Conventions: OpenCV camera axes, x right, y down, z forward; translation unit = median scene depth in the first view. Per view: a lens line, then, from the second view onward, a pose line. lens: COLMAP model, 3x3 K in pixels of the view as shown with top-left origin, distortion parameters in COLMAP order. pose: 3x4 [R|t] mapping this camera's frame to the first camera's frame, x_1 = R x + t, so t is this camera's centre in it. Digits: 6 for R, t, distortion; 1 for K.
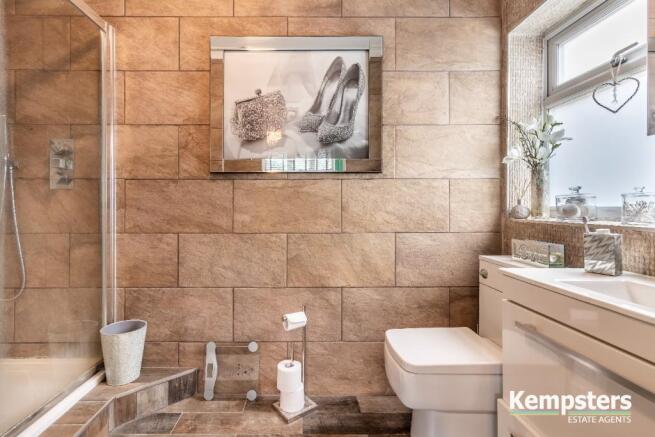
lens RADIAL K [[304.3, 0, 303.4], [0, 304.3, 207.5], [0, 0, 1]] dist [0.002751, 0.000381]
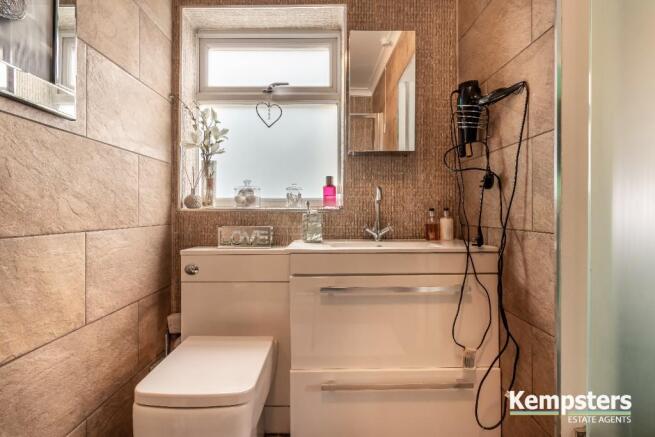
lens RADIAL K [[331.7, 0, 325.7], [0, 331.7, 215.7], [0, 0, 1]] dist [0.002389, -0.000342]
pose [[0.016401, -0.009849, 0.999817, -0.323911], [-0.003481, 0.999945, 0.009907, 0.046247], [-0.999859, -0.003643, 0.016366, 0.541852]]
